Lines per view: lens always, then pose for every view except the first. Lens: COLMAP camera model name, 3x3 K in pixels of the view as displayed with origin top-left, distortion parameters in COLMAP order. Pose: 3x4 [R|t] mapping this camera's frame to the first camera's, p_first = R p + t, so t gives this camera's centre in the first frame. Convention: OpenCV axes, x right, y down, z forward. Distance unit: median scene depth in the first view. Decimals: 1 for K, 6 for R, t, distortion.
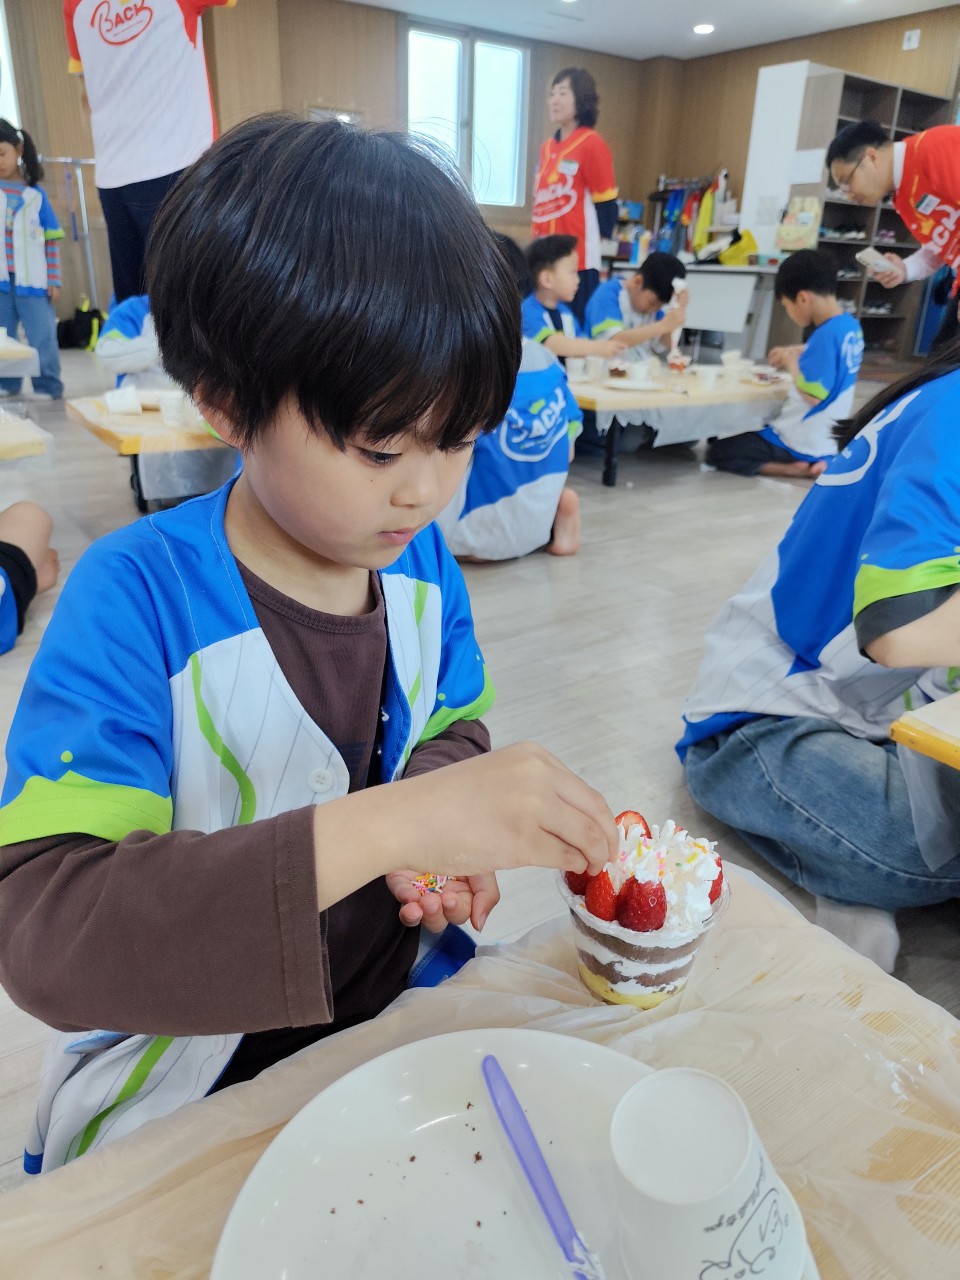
lens RADIAL K [[894.5, 0, 480.0], [0, 894.5, 640.0], [0, 0, 1]] dist [0.002250, -0.011607]
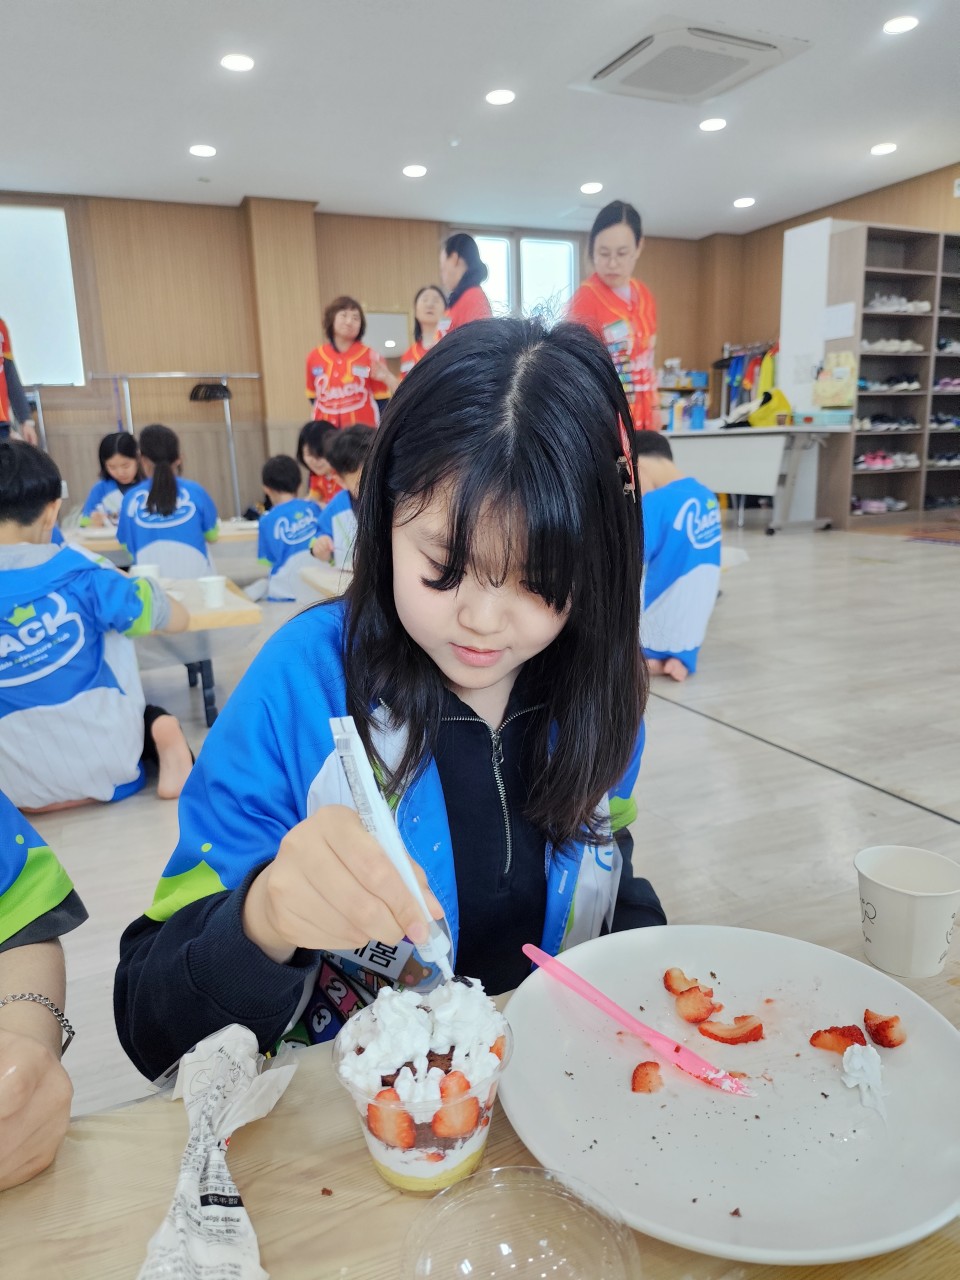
lens RADIAL K [[894.5, 0, 480.0], [0, 894.5, 640.0], [0, 0, 1]] dist [0.002250, -0.011607]
pose [[0.981125, -0.020739, -0.192262, 0.164706], [-0.014313, 0.983717, -0.179152, -0.028788], [0.192847, 0.178522, 0.964852, 0.083343]]
